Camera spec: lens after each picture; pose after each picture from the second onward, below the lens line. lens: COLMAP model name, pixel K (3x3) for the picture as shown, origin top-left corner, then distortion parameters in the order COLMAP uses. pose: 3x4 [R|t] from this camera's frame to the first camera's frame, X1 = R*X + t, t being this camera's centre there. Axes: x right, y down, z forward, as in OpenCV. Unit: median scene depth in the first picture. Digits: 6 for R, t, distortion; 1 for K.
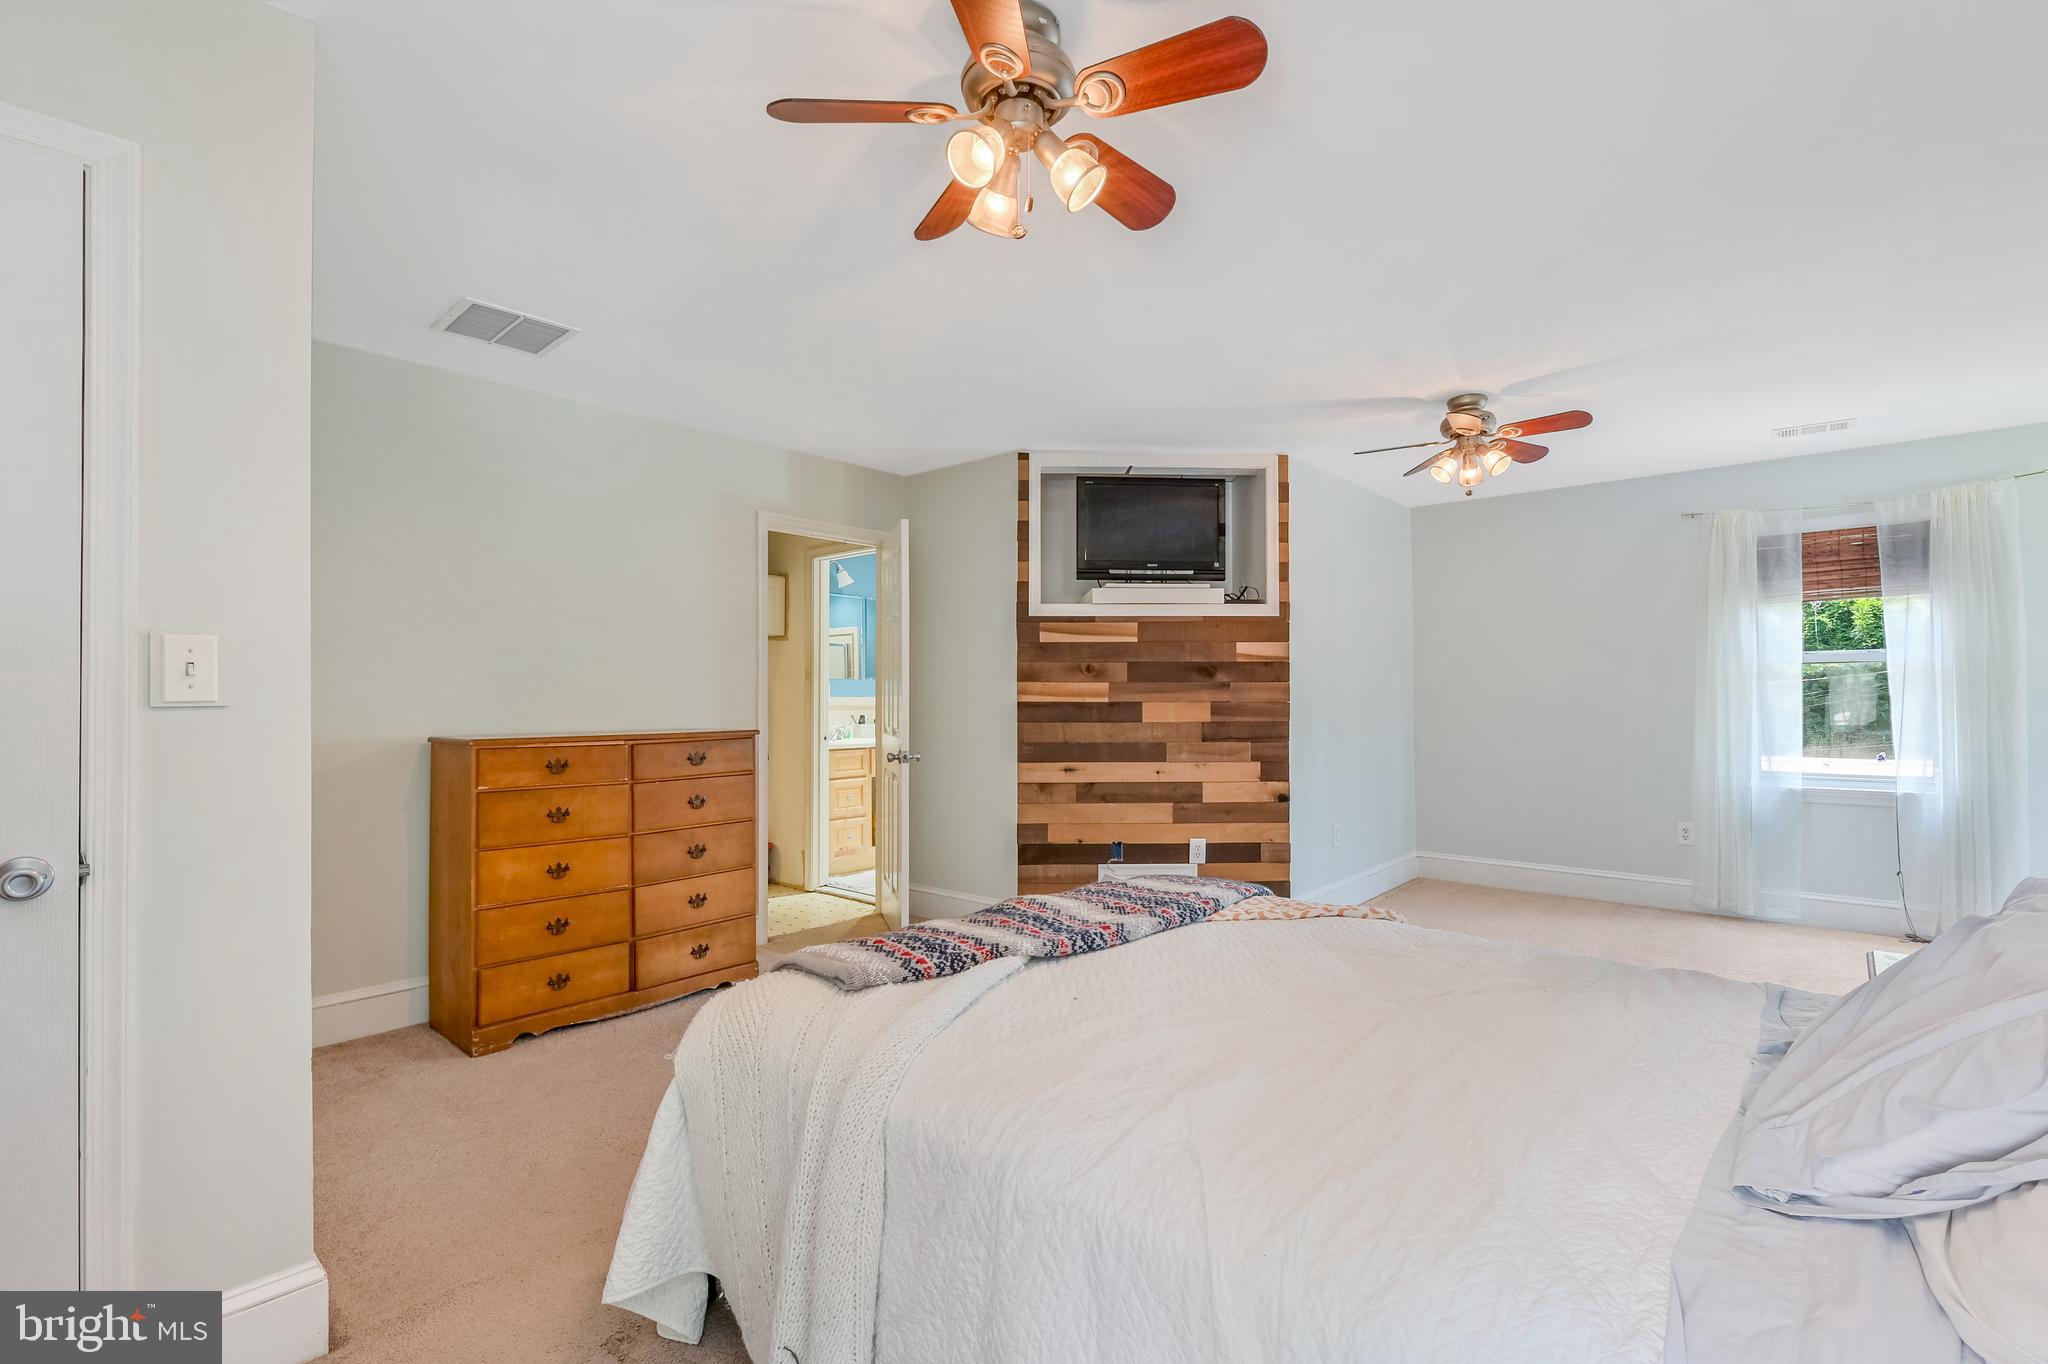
lens RADIAL K [[924.1, 0, 1040.0], [0, 924.1, 679.2], [0, 0, 1]] dist [-0.016374, 0.000241]
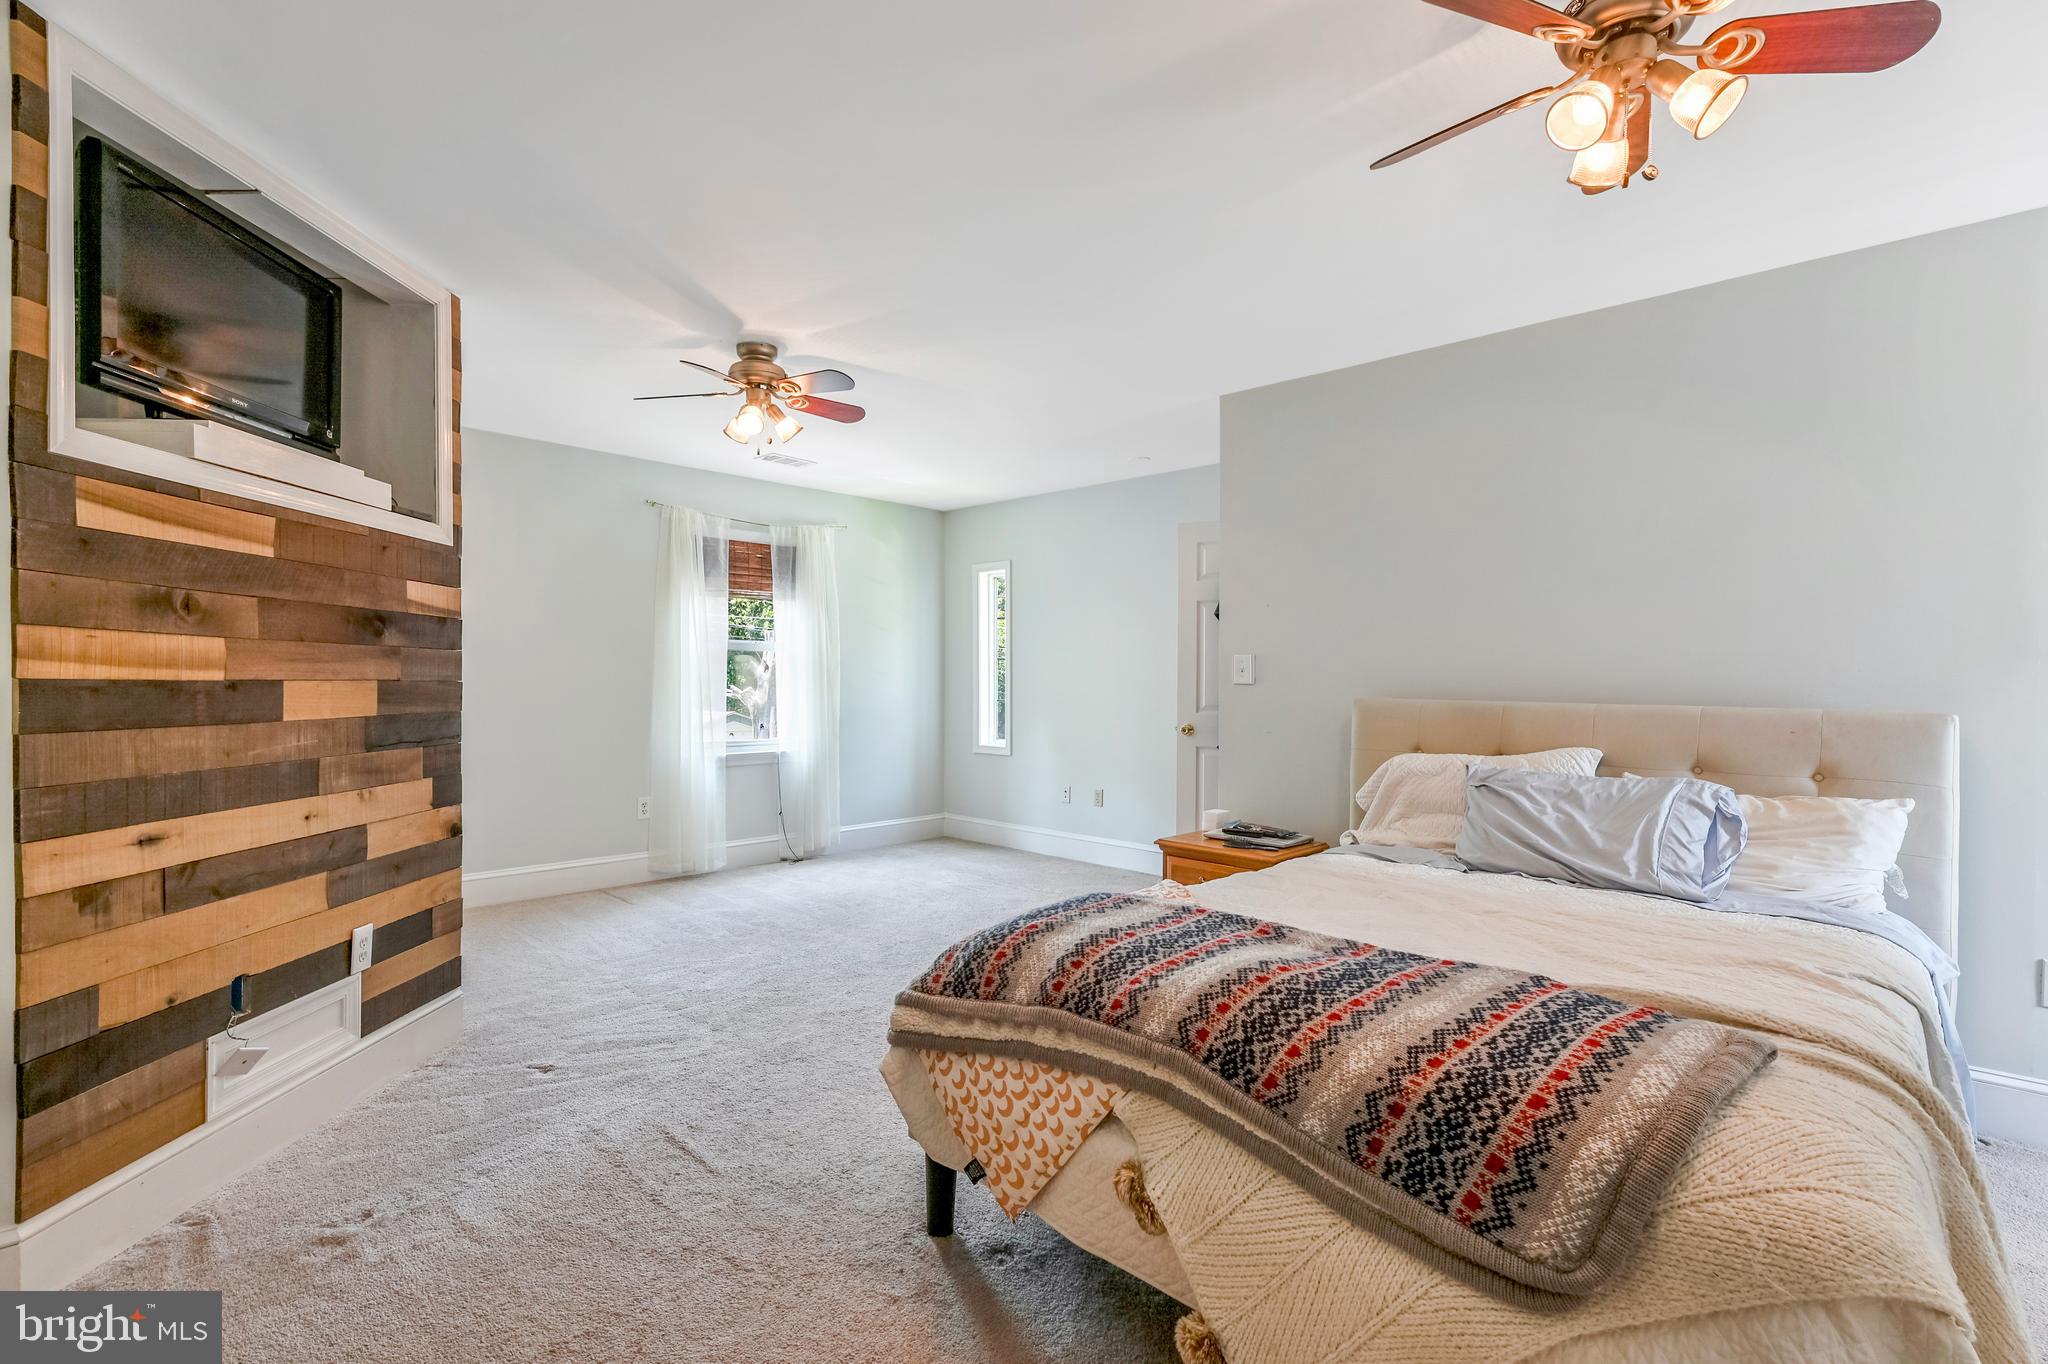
lens RADIAL K [[924.1, 0, 1013.9], [0, 924.1, 685.8], [0, 0, 1]] dist [-0.016374, 0.000241]
pose [[0.068002, -0.002832, 0.997681, -0.350445], [-0.028366, 0.999586, 0.004770, 0.014017], [-0.997282, -0.028625, 0.067894, 0.572284]]
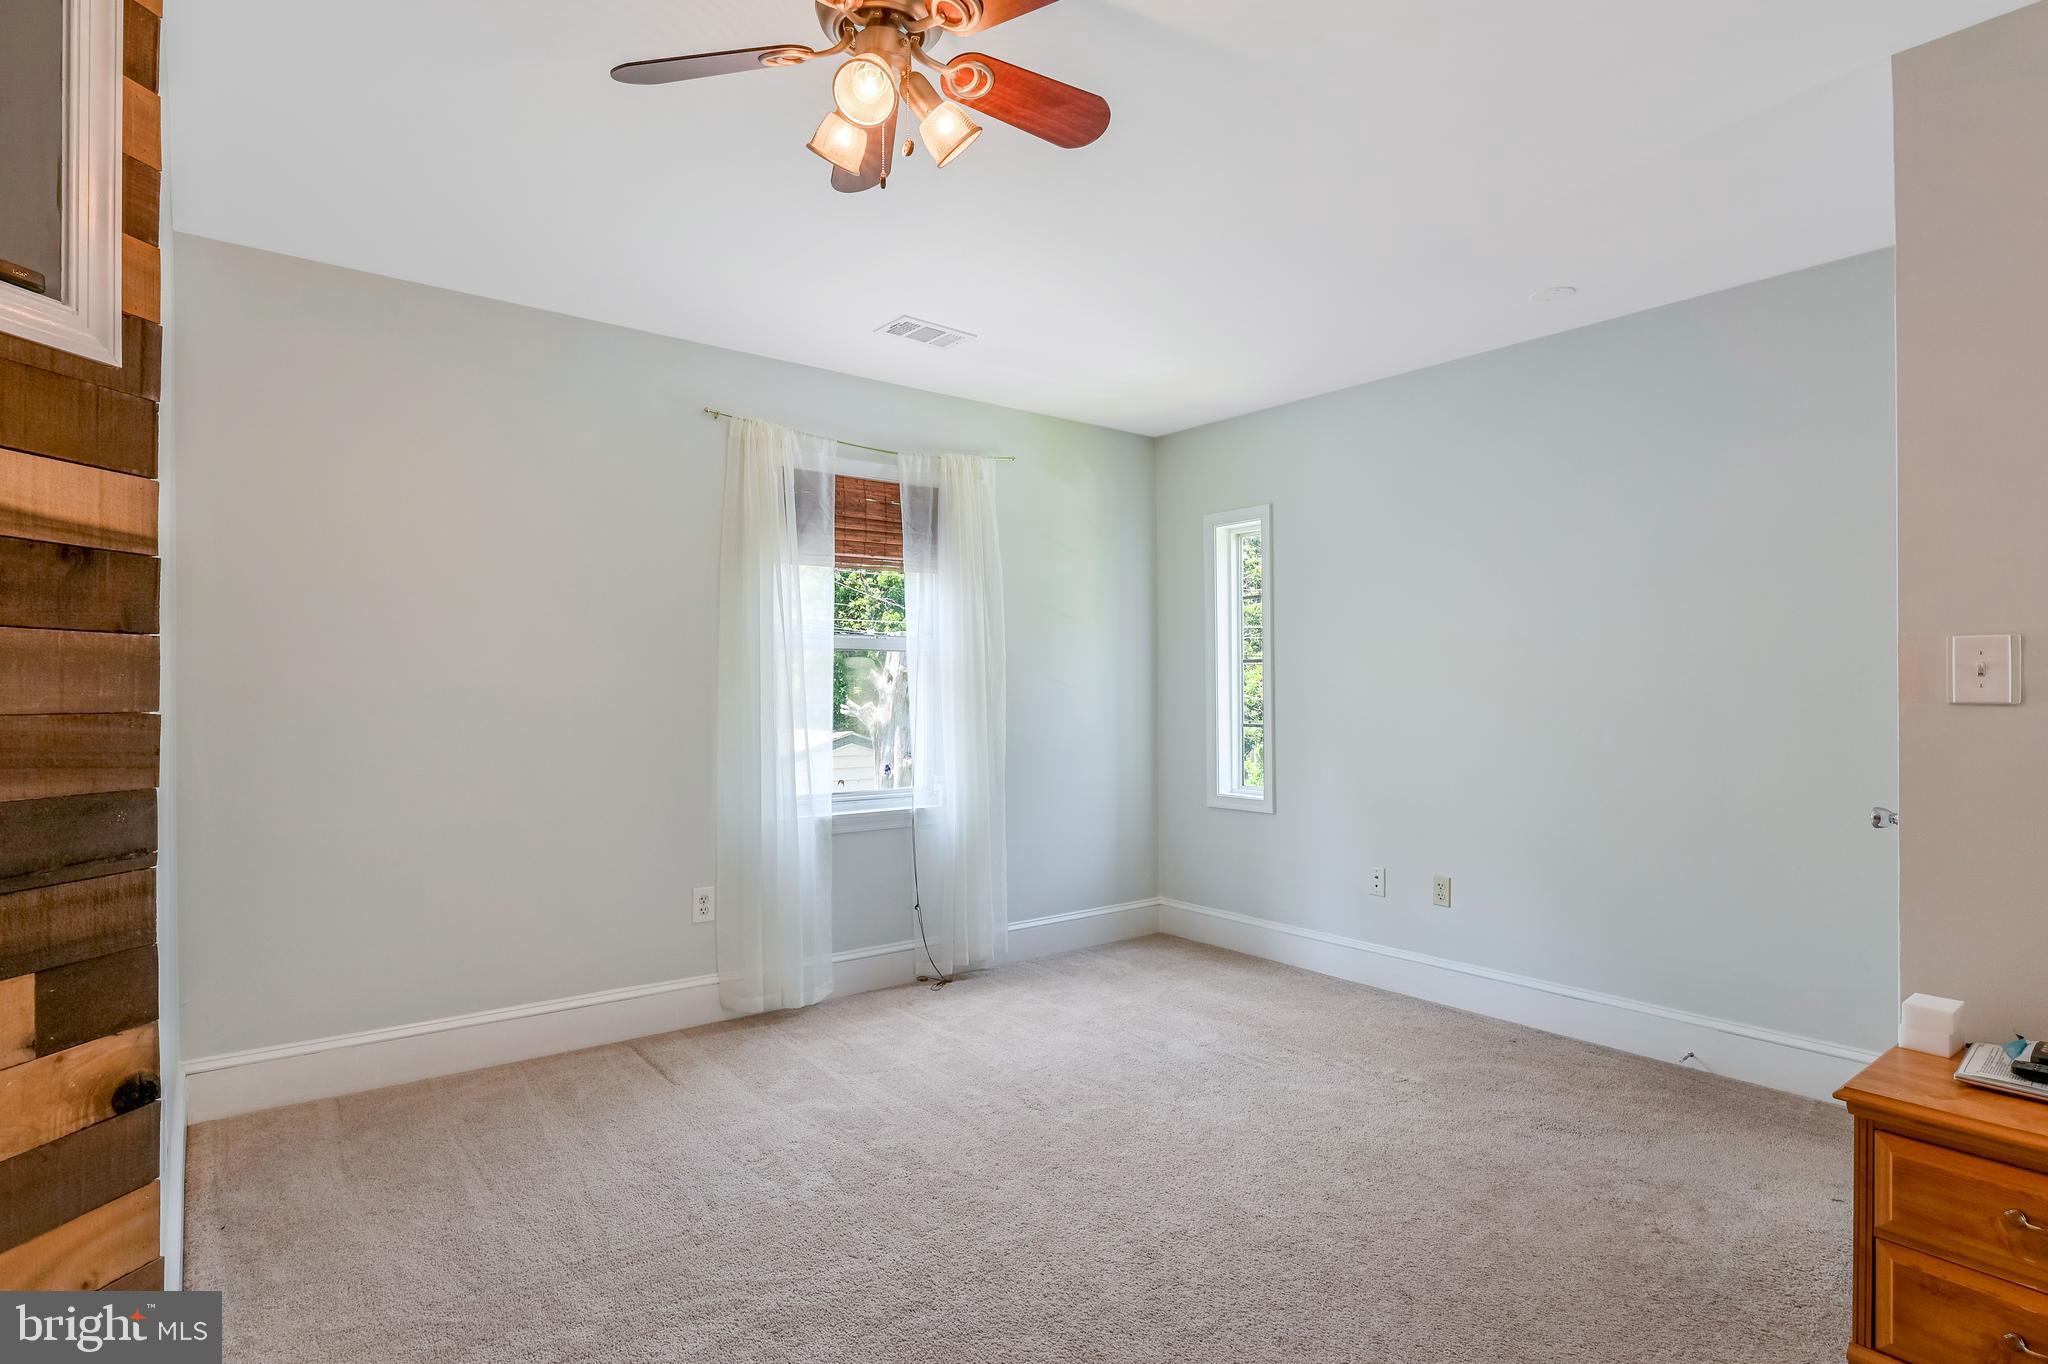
lens RADIAL K [[1037.2, 0, 1032.1], [0, 1037.2, 691.5], [0, 0, 1]] dist [-0.006999, -0.001598]
pose [[0.190542, 0.001998, 0.981677, 0.034048], [-0.021951, 0.999757, 0.002226, 0.012889], [-0.981434, -0.021973, 0.190539, 0.710224]]
